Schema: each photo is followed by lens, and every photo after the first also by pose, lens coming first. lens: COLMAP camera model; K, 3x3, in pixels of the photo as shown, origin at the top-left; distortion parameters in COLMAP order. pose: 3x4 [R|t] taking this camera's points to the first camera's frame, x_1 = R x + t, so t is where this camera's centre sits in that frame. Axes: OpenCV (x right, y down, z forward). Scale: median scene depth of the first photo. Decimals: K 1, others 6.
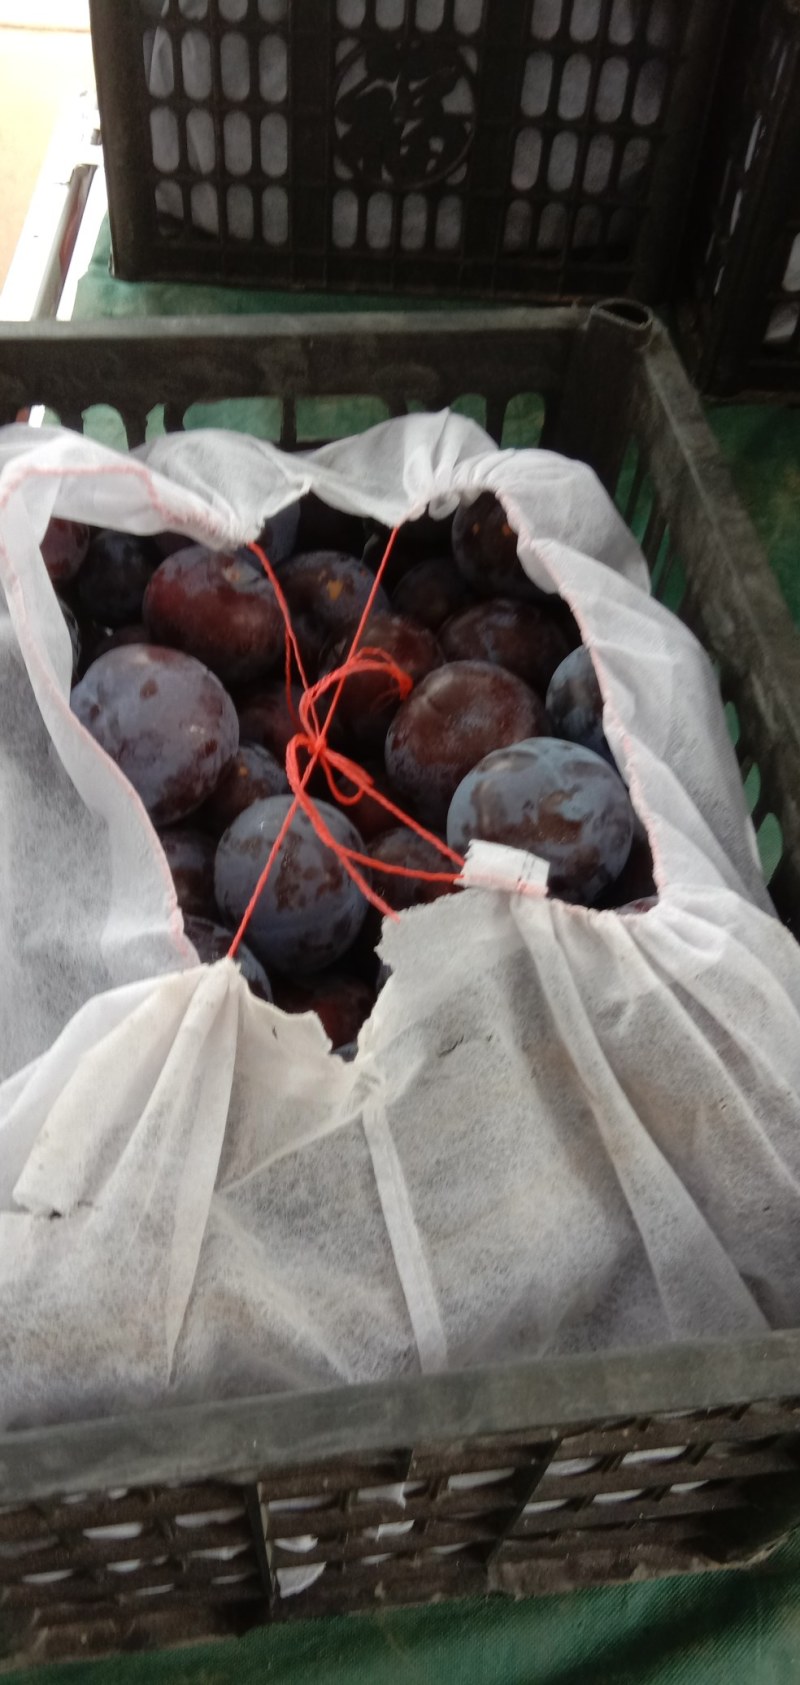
lens RADIAL K [[1216.4, 0, 400.0], [0, 1216.4, 842.5], [0, 0, 1]] dist [0.050019, -0.114585]
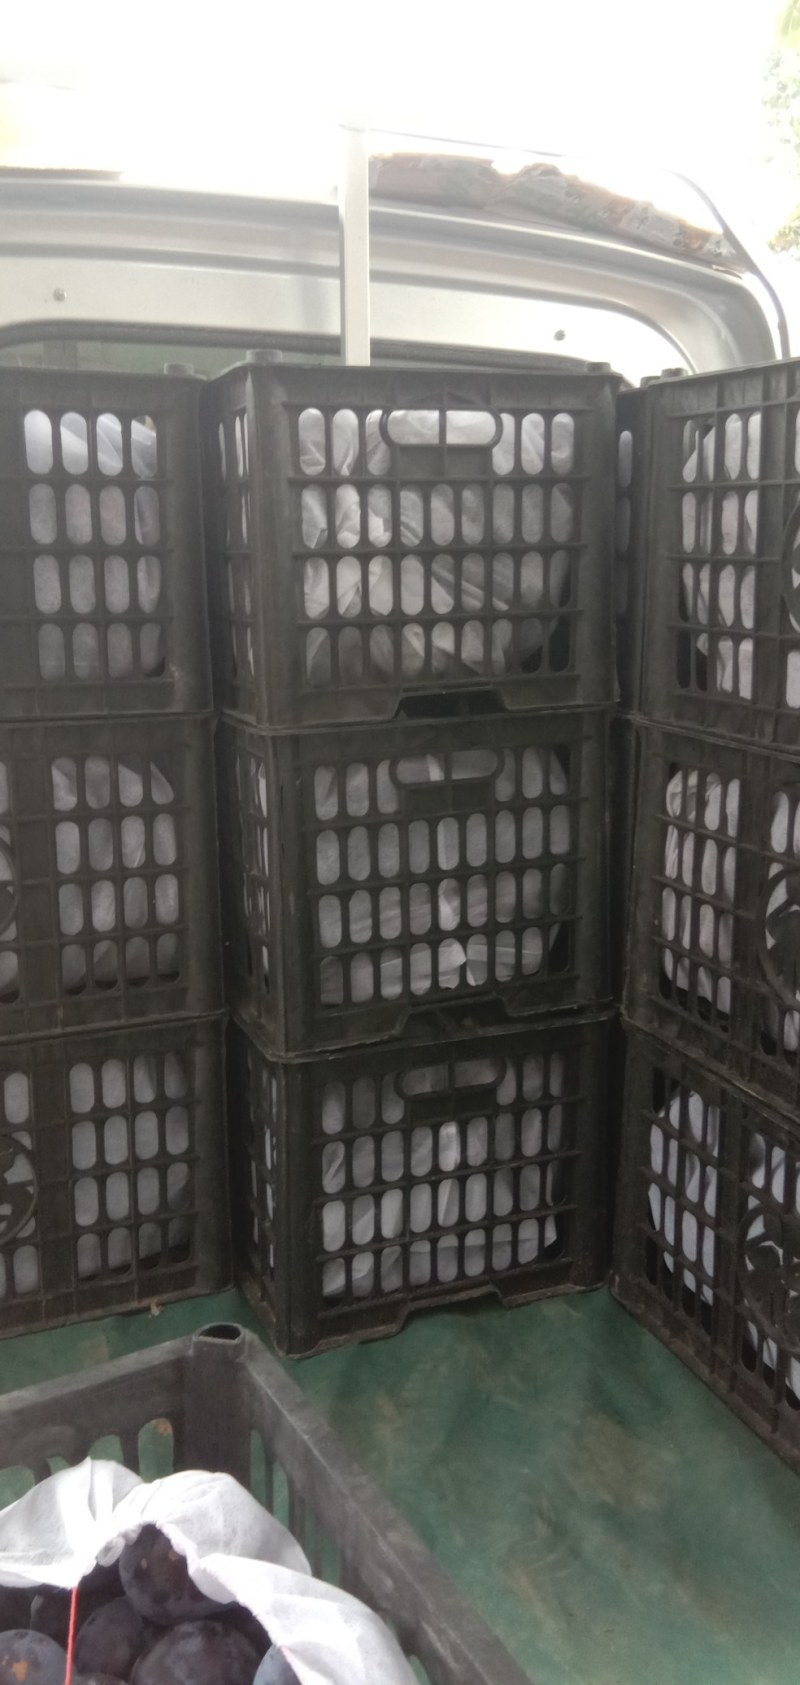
lens RADIAL K [[1368.3, 0, 400.0], [0, 1368.3, 842.5], [0, 0, 1]] dist [0.064973, -0.092000]
pose [[0.914636, -0.130559, 0.382617, -0.115053], [0.339986, 0.760493, -0.553227, 0.014454], [-0.218749, 0.636086, 0.739962, -0.367766]]
